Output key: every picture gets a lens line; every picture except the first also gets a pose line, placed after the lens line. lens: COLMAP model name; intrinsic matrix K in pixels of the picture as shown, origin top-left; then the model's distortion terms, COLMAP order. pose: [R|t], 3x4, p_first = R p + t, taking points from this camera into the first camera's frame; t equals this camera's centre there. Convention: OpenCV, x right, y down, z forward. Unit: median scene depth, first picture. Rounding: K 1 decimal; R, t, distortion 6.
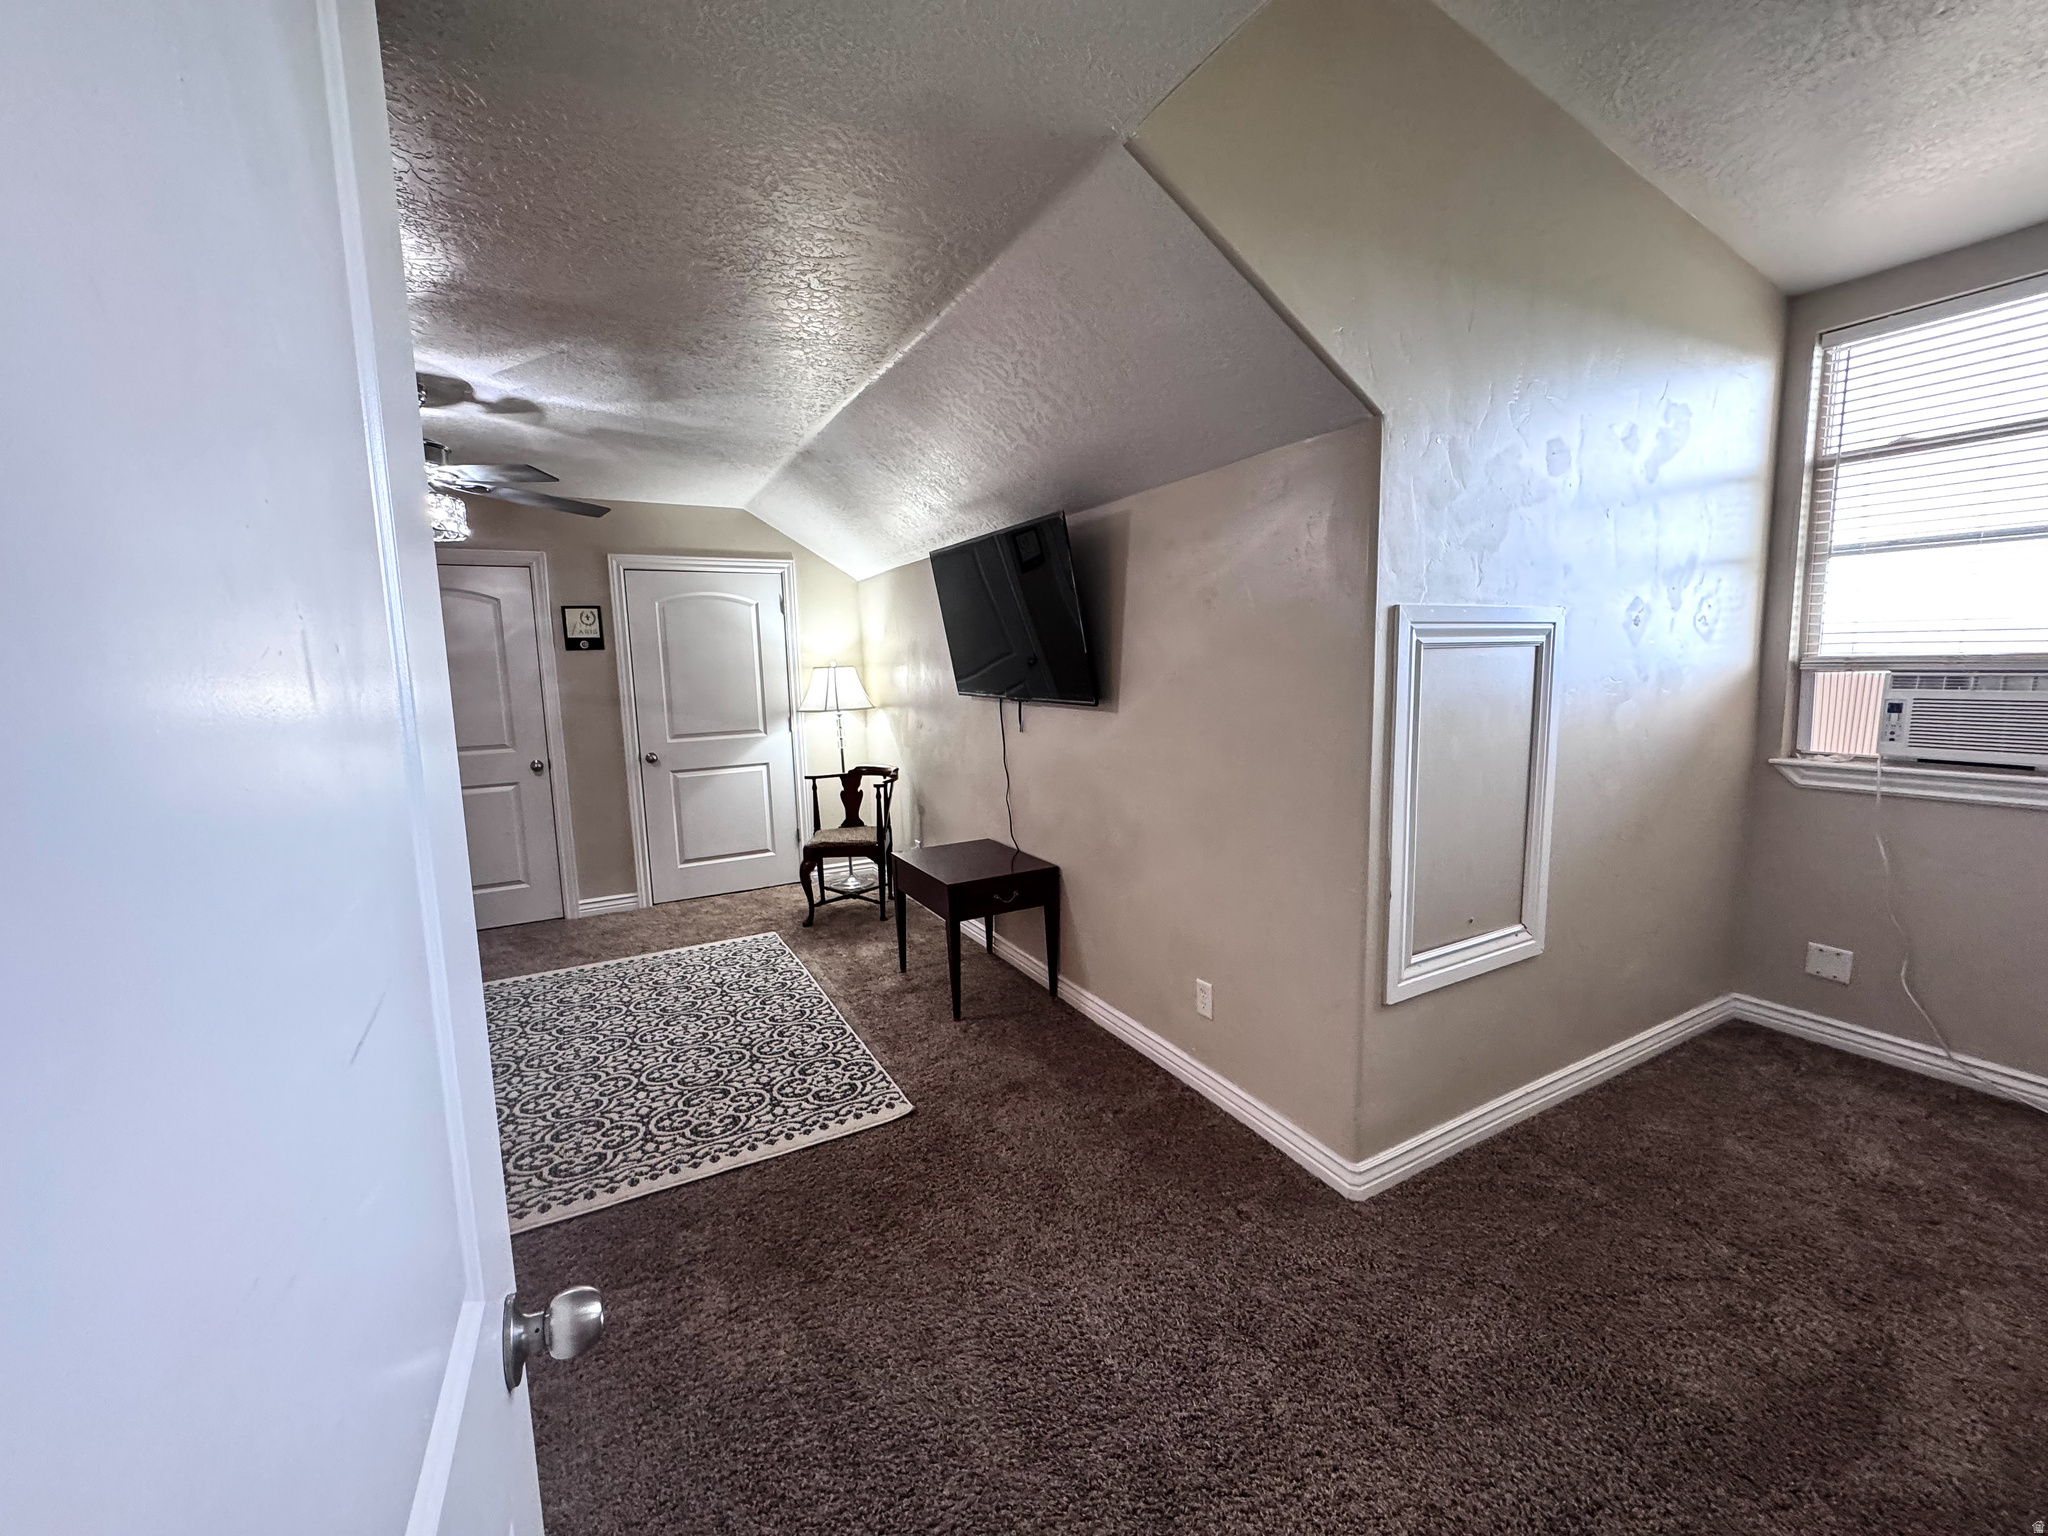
lens RADIAL K [[816.2, 0, 1020.5], [0, 816.2, 760.6], [0, 0, 1]] dist [0.000136, -0.000088]
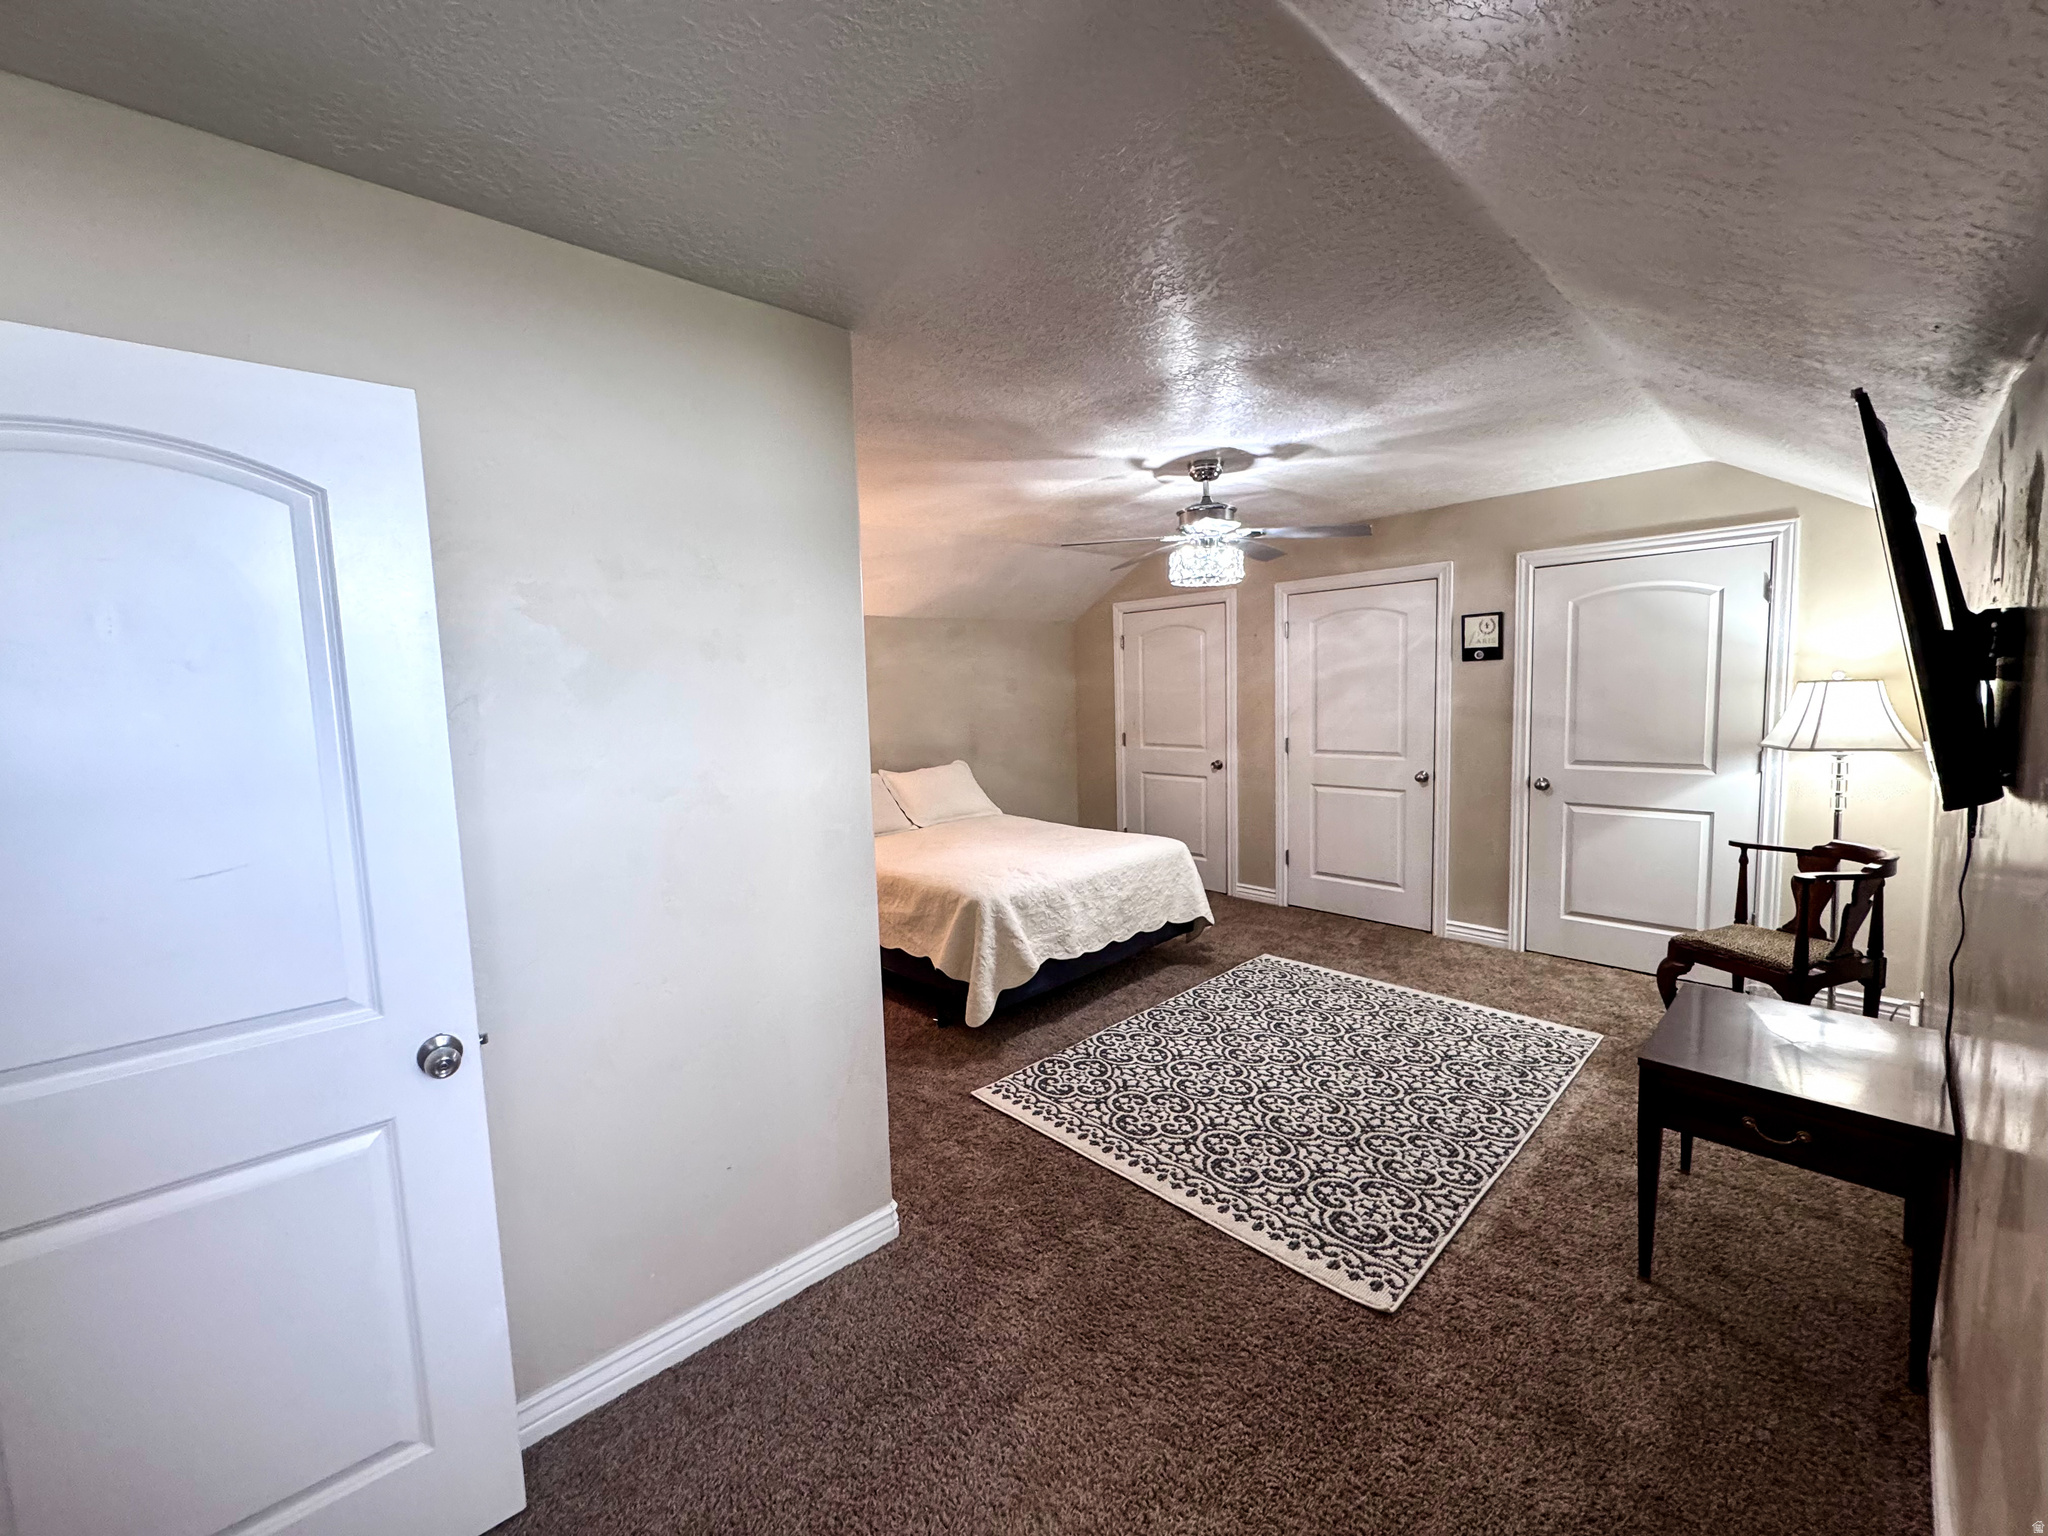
lens RADIAL K [[816.2, 0, 1020.5], [0, 816.2, 760.6], [0, 0, 1]] dist [0.000136, -0.000088]
pose [[0.262560, 0.108793, -0.958763, 0.255797], [-0.093564, 0.991812, 0.086920, -0.057501], [0.960369, 0.066884, 0.270589, 0.266402]]
